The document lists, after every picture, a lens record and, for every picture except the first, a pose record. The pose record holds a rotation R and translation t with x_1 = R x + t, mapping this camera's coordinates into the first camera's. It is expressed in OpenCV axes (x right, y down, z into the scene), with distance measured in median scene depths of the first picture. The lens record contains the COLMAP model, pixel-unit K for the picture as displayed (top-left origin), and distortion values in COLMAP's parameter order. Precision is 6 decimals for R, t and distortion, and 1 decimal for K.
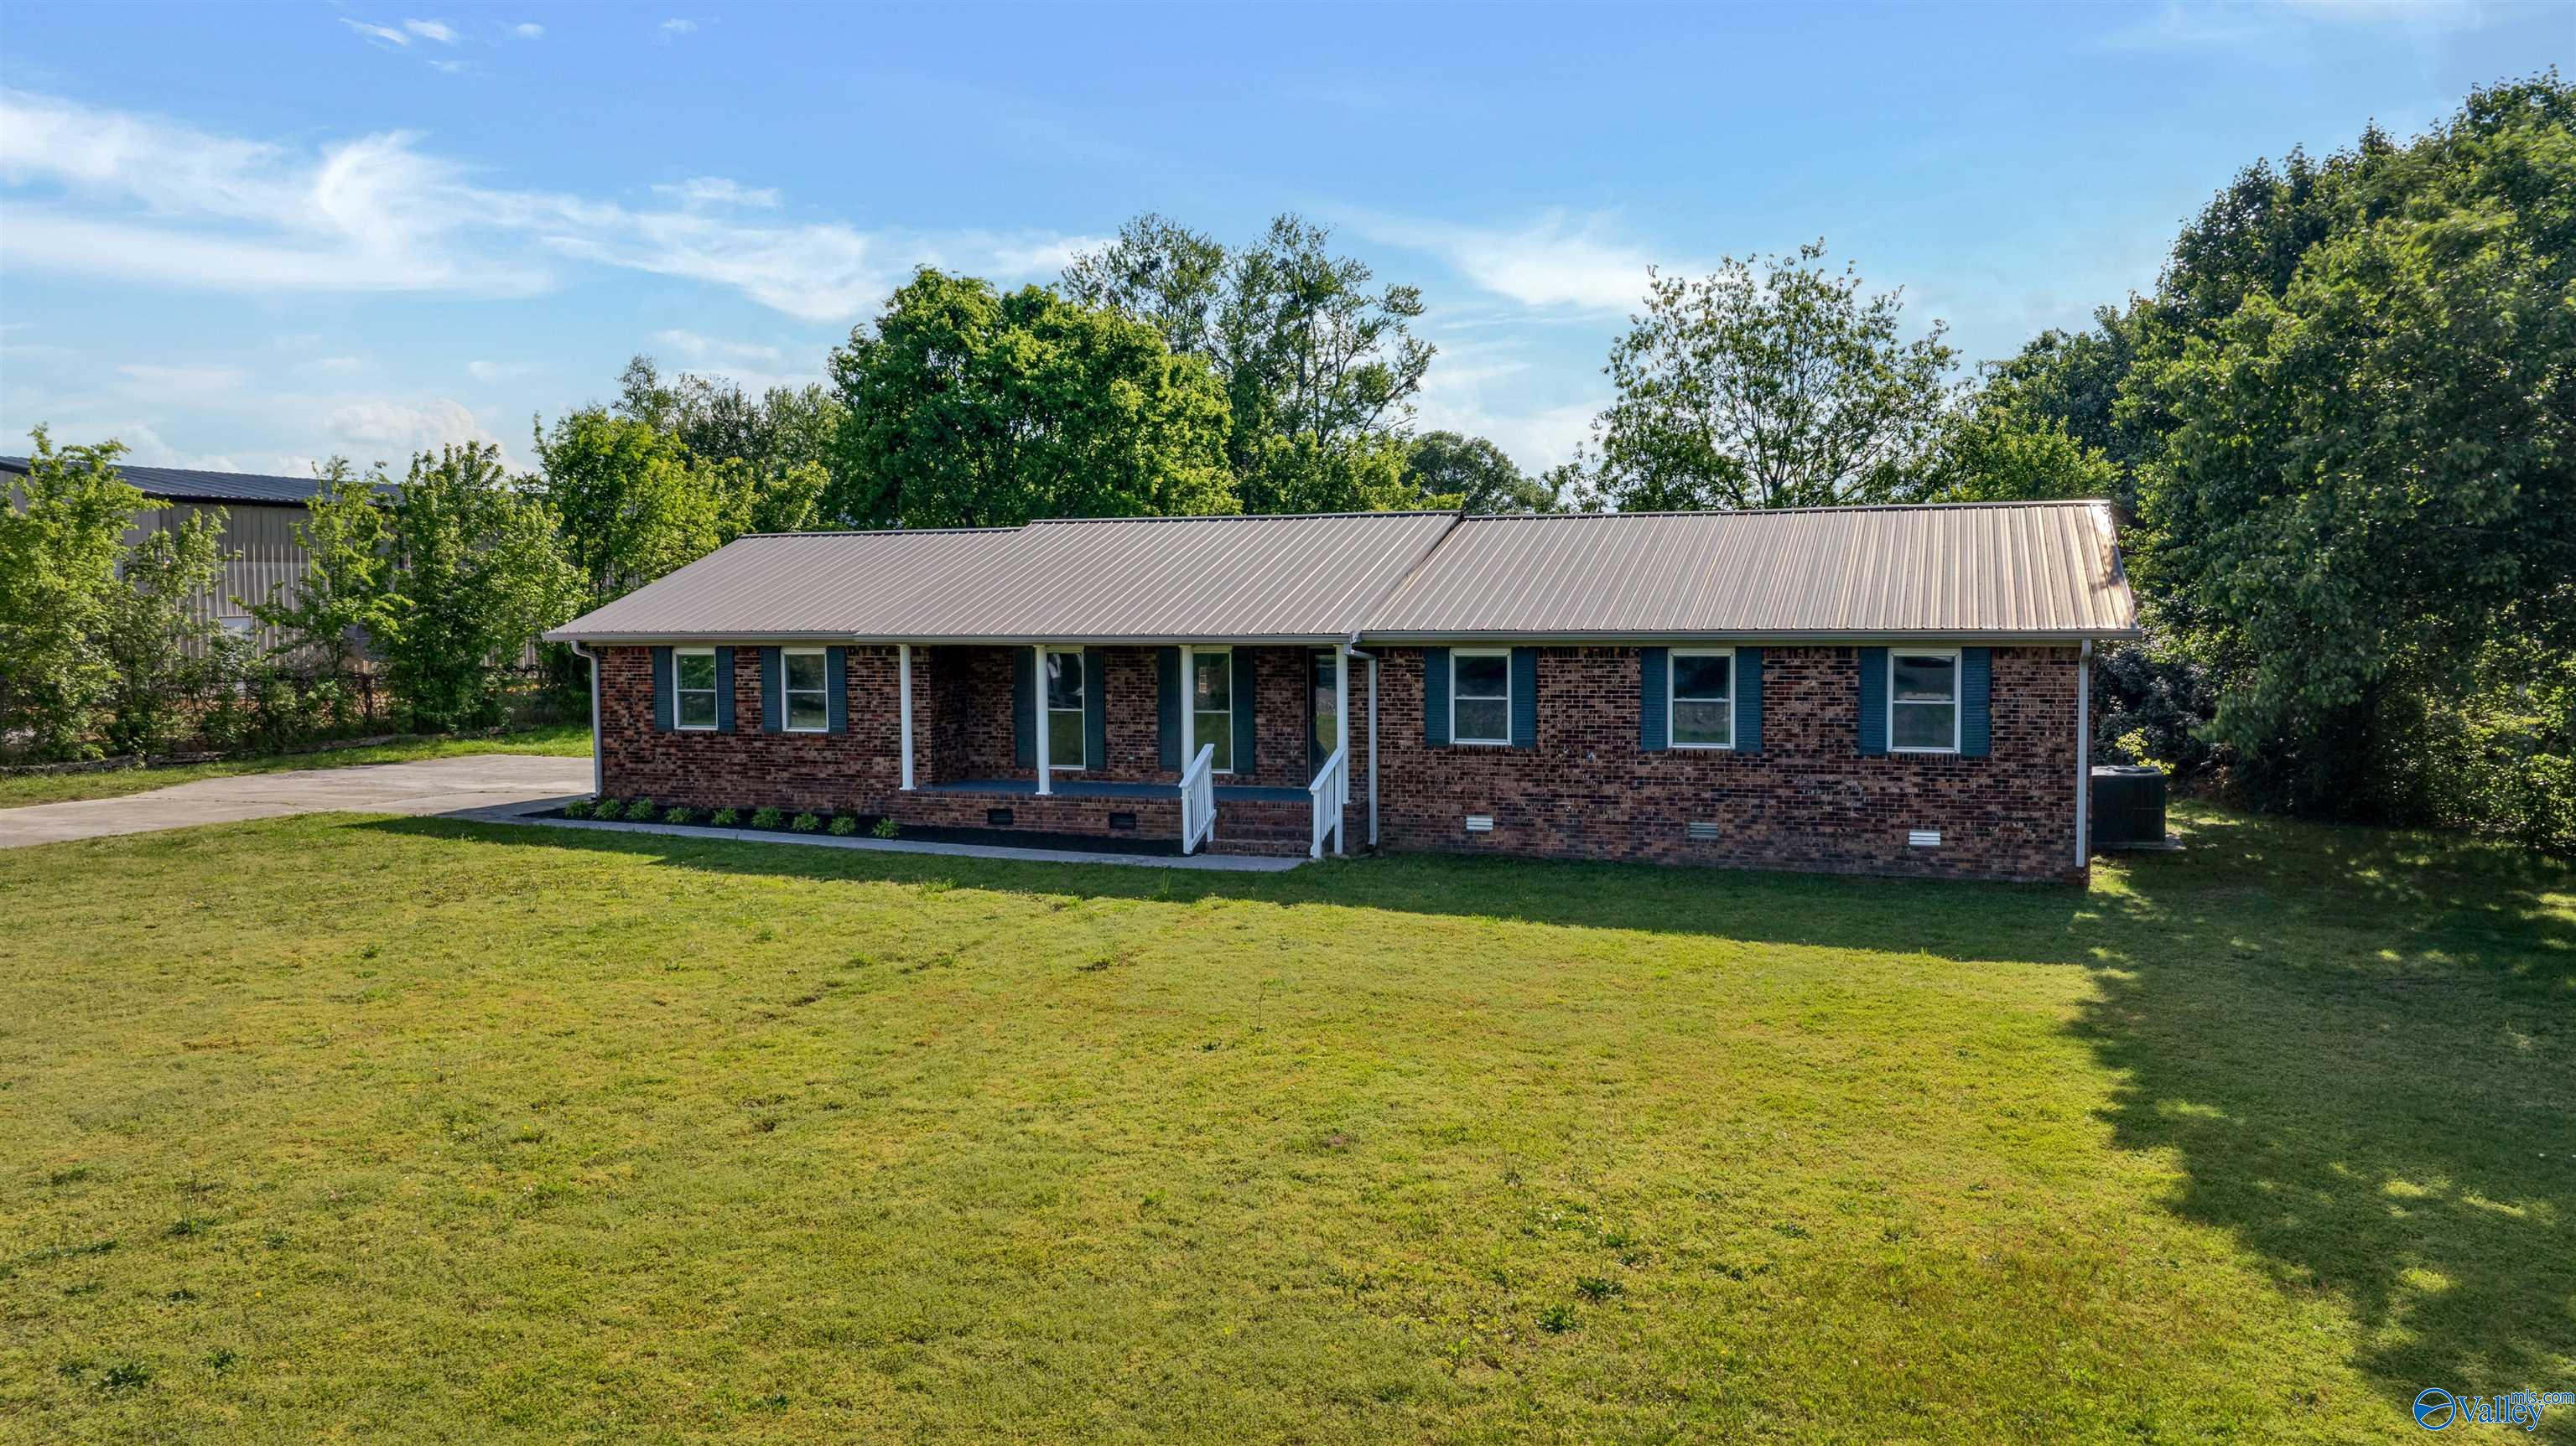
lens RADIAL K [[1776.7, 0, 1357.6], [0, 1776.7, 723.5], [0, 0, 1]] dist [0.002762, -0.000979]
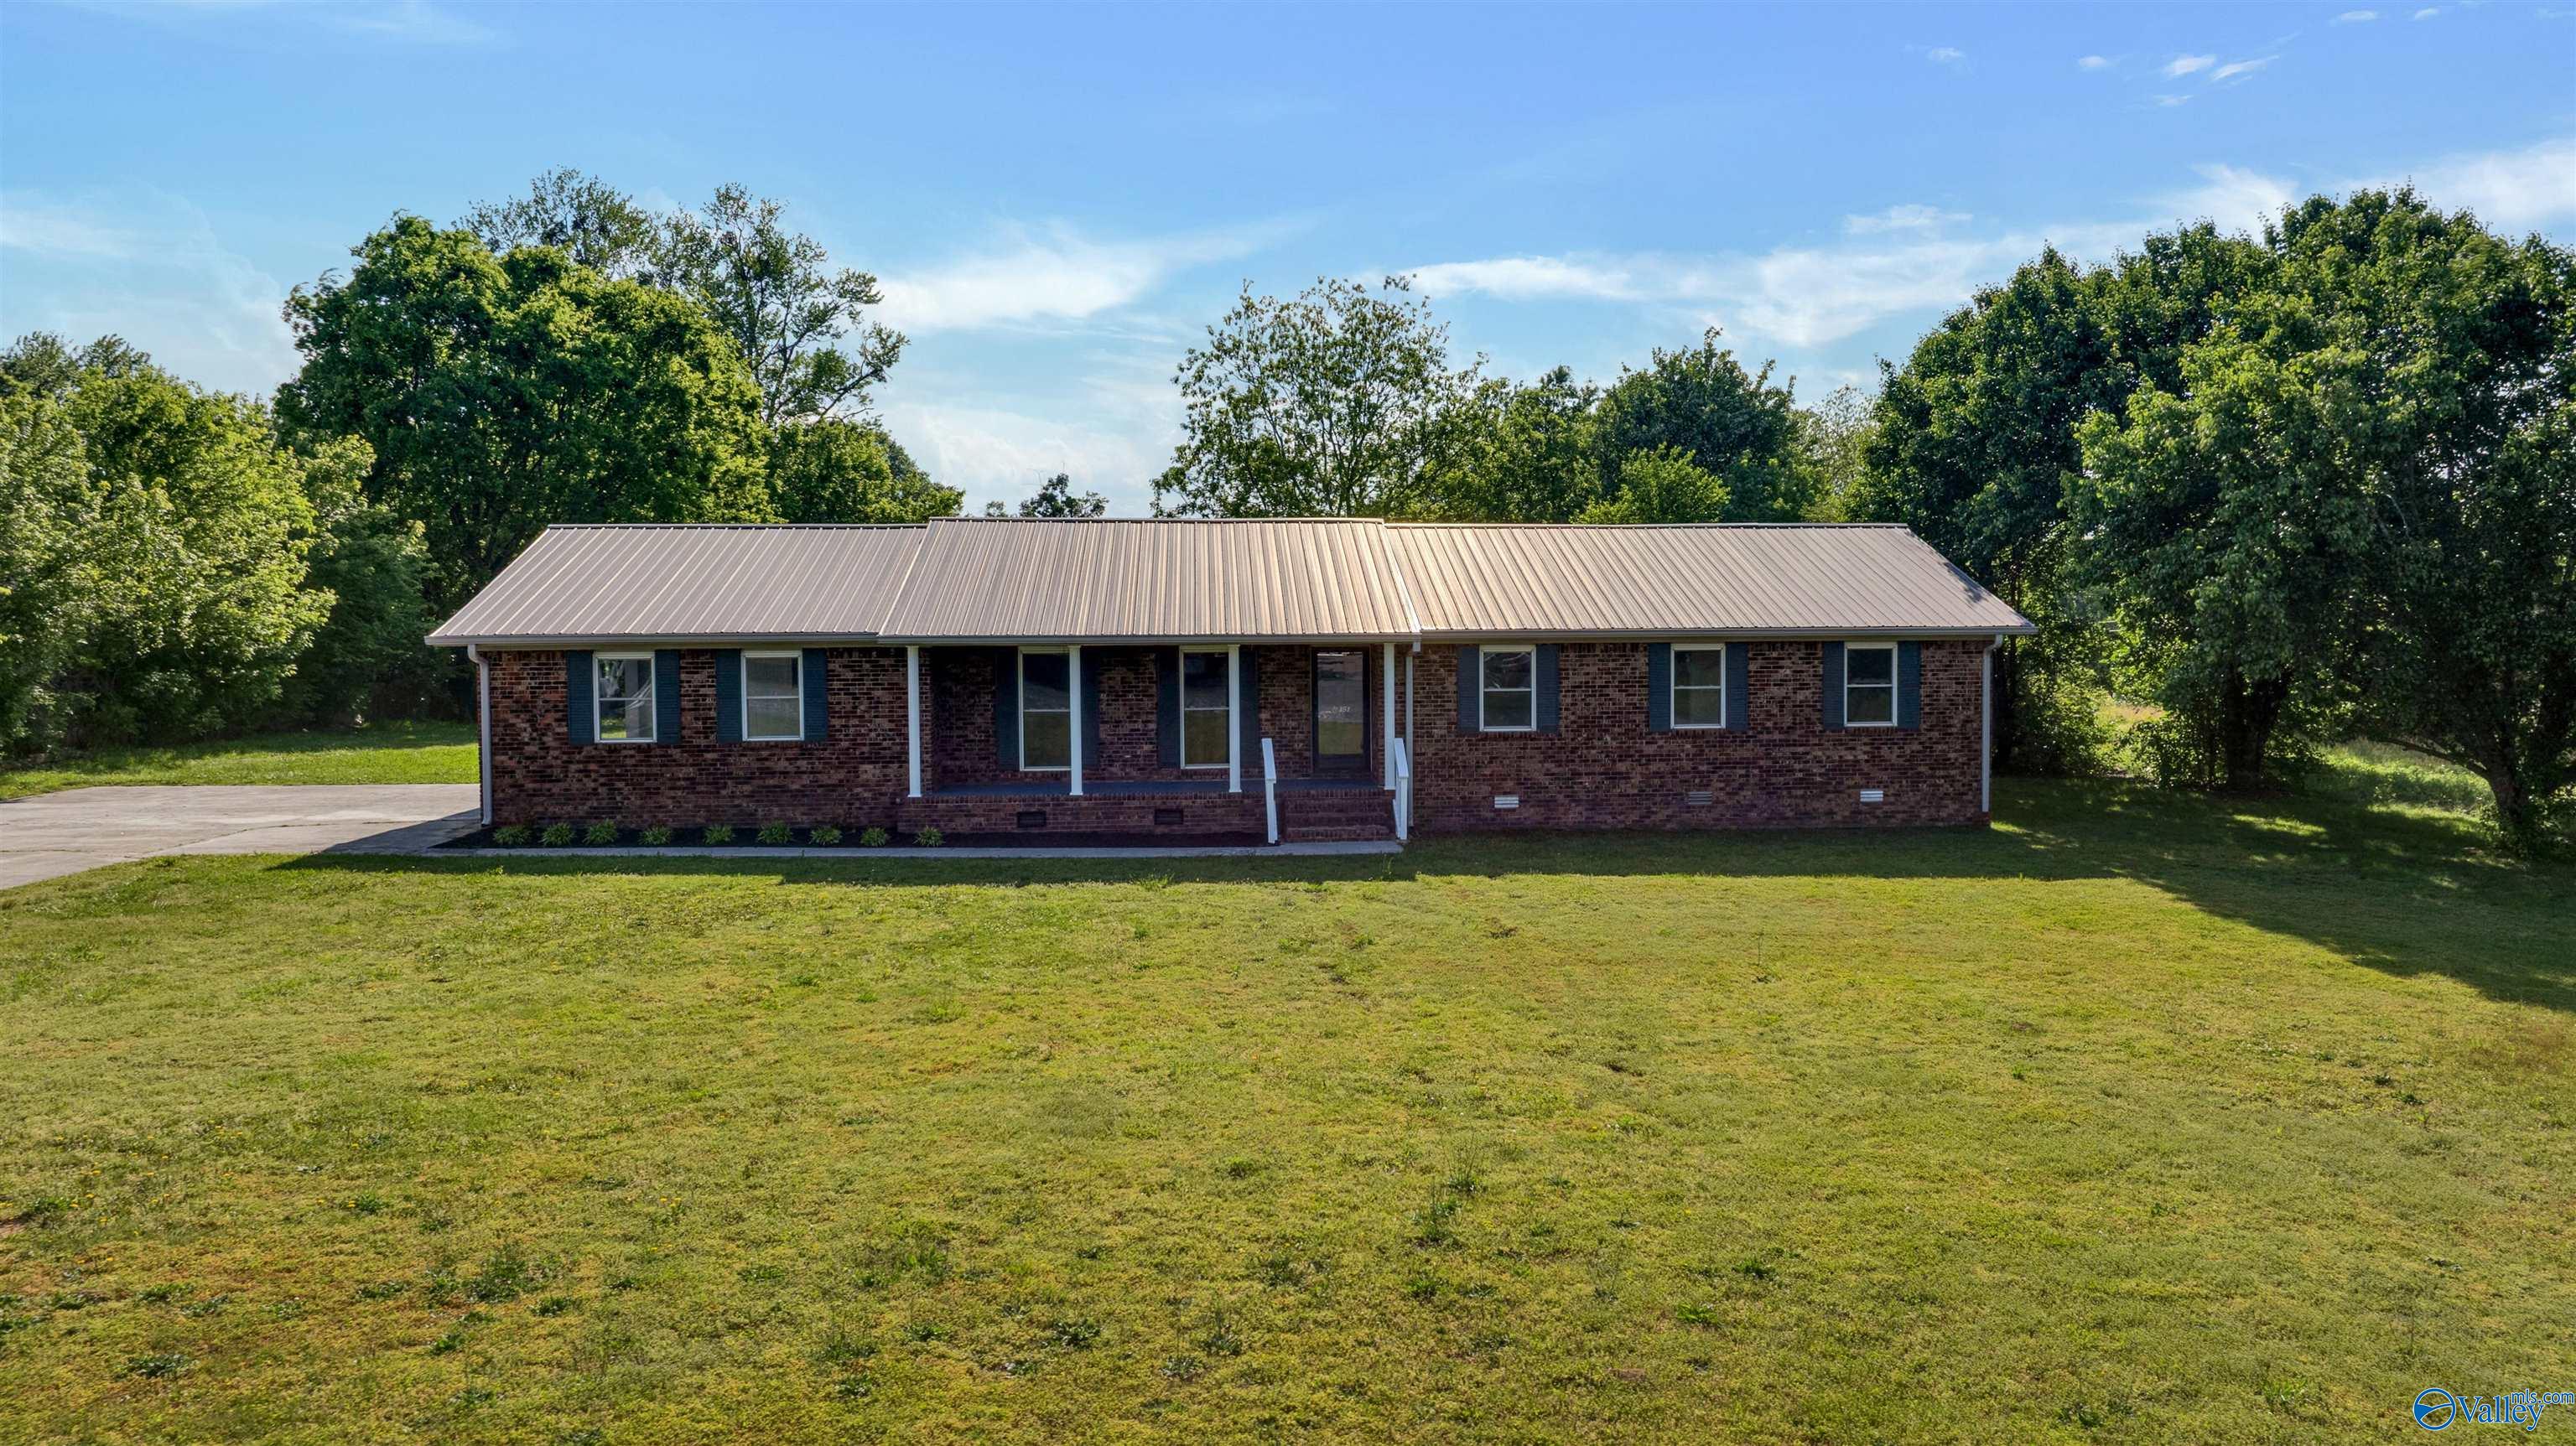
lens RADIAL K [[1783.9, 0, 1430.9], [0, 1783.9, 688.2], [0, 0, 1]] dist [-0.000603, -0.005319]
pose [[0.901883, -0.017876, 0.431610, -0.451899], [0.026041, 0.999576, -0.013016, -0.001859], [-0.431194, 0.022978, 0.901966, 0.009019]]
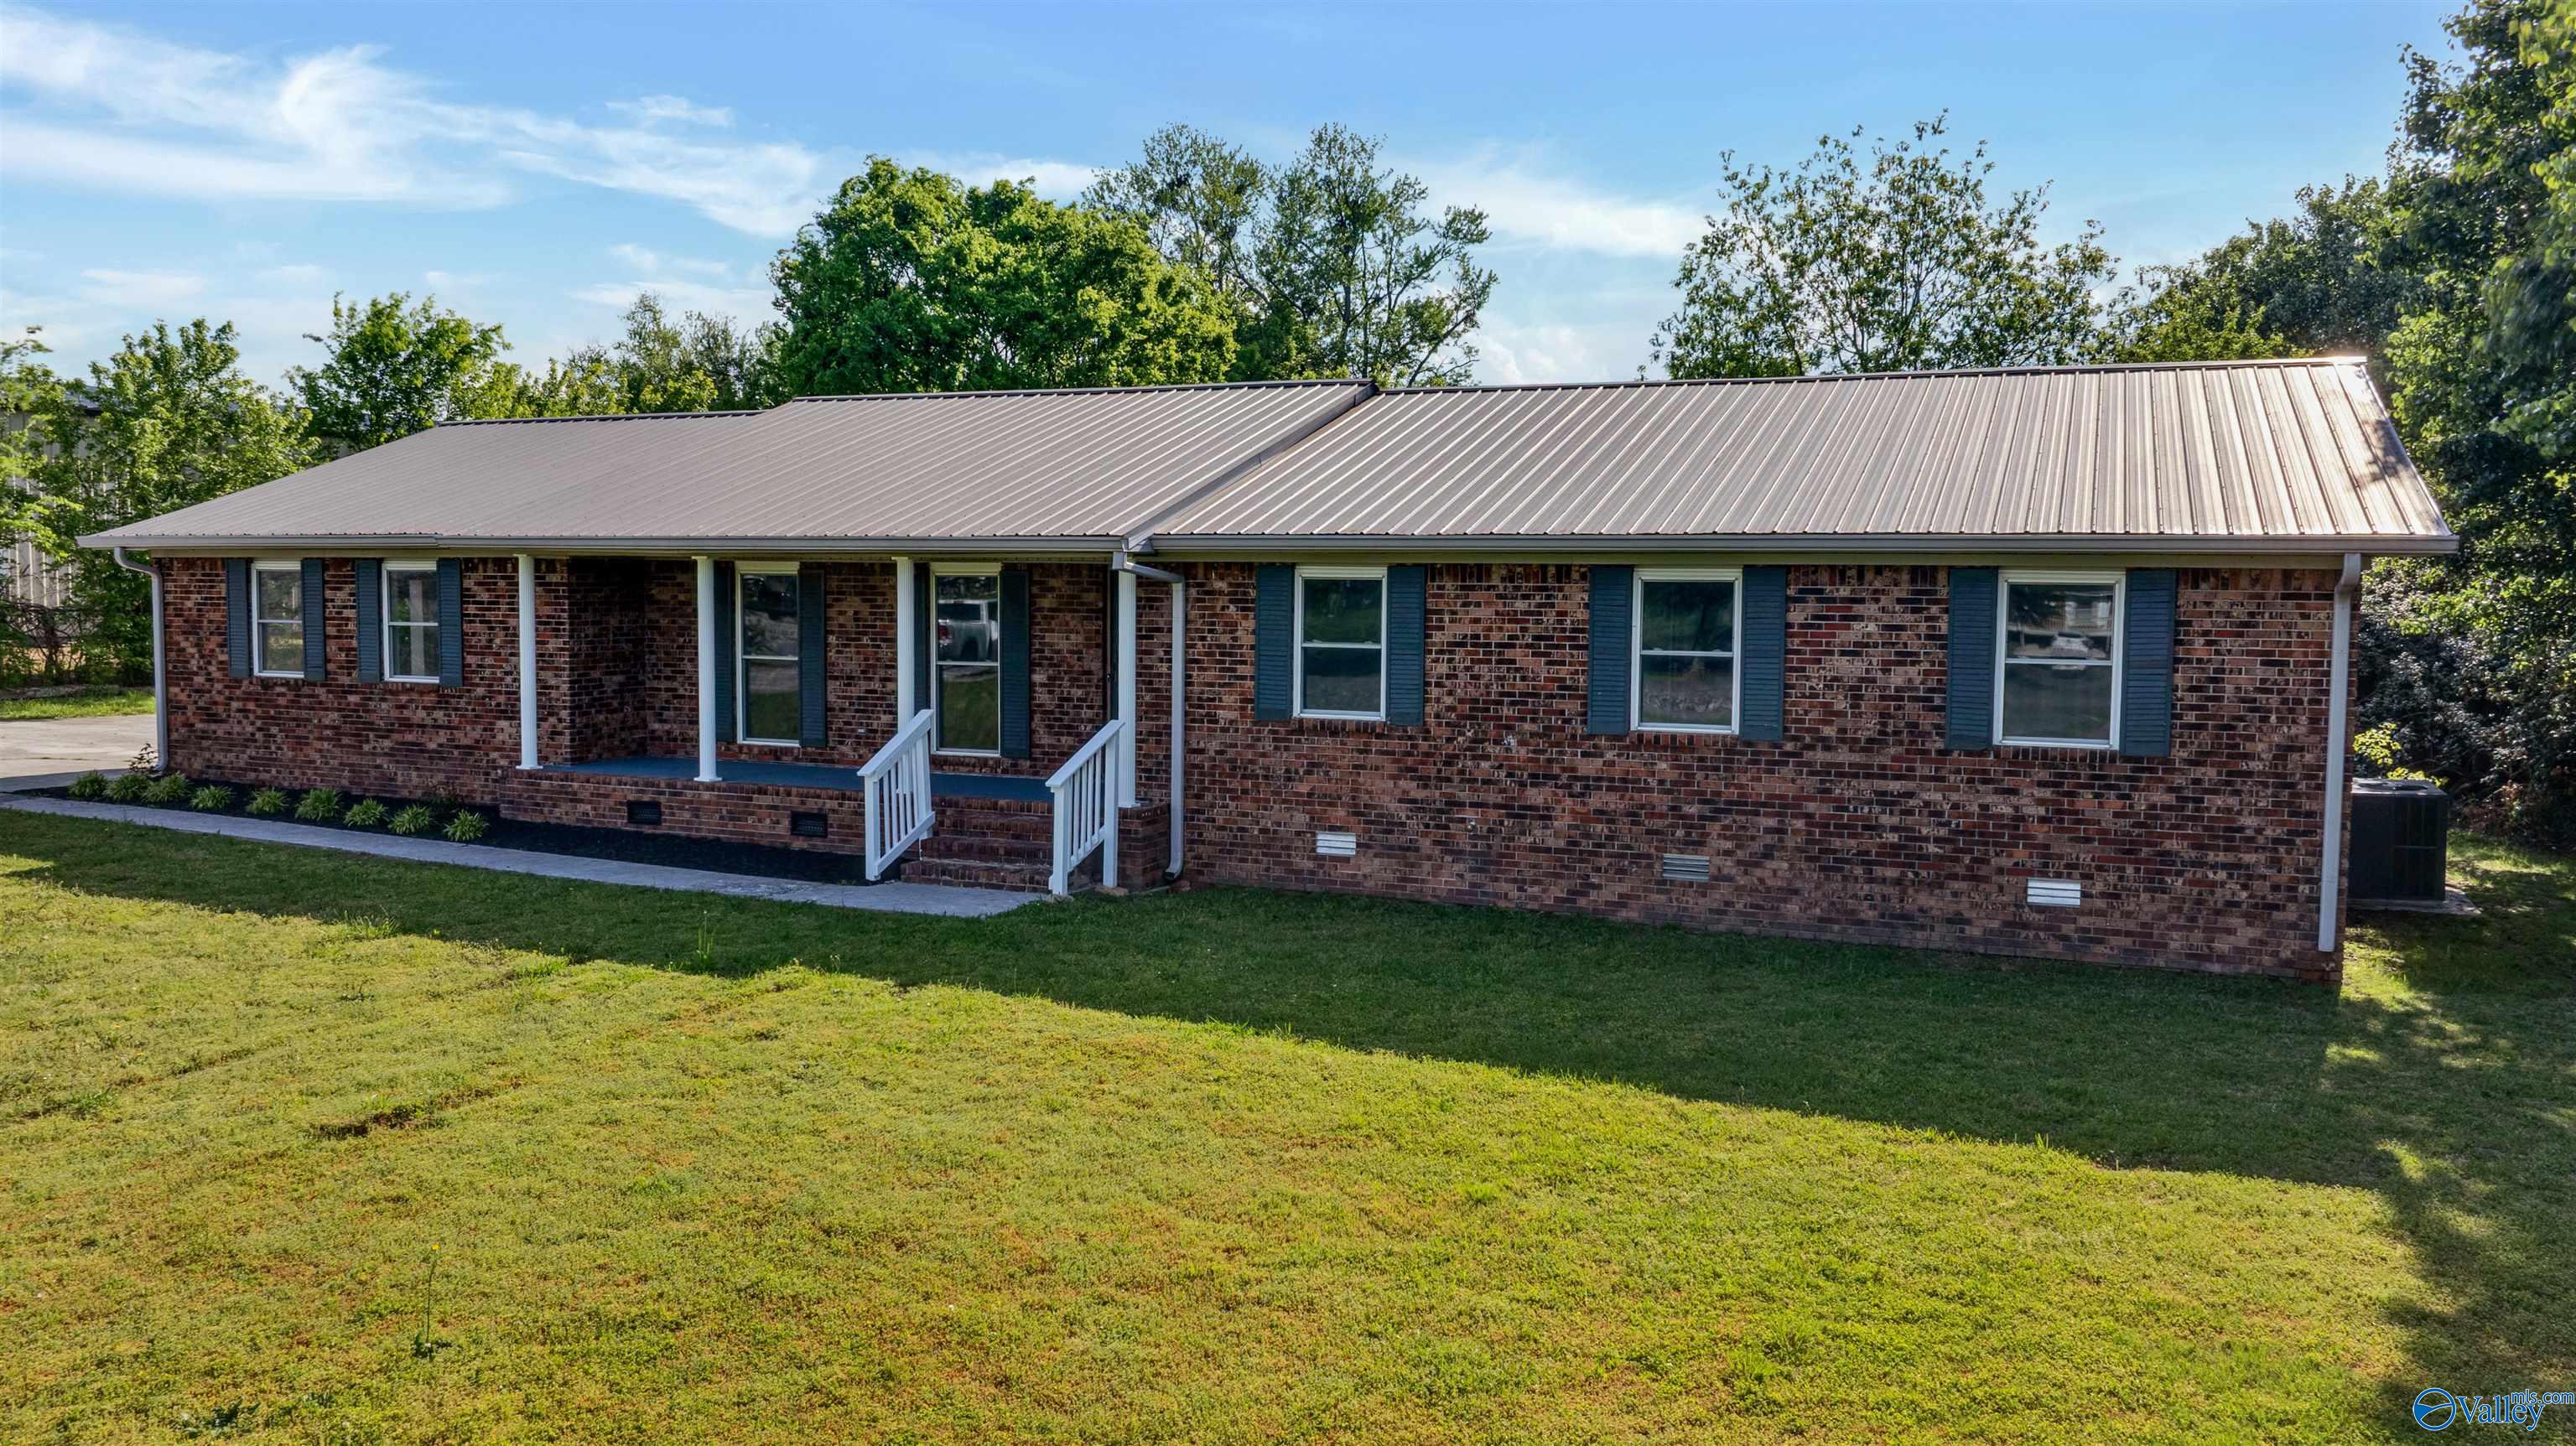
lens RADIAL K [[1846.1, 0, 1344.3], [0, 1846.1, 720.6], [0, 0, 1]] dist [-0.016606, 0.000065]
pose [[0.997735, 0.022819, -0.063278, 0.111036], [-0.022556, 0.999734, 0.004870, 0.008943], [0.063372, -0.003432, 0.997984, 0.343026]]
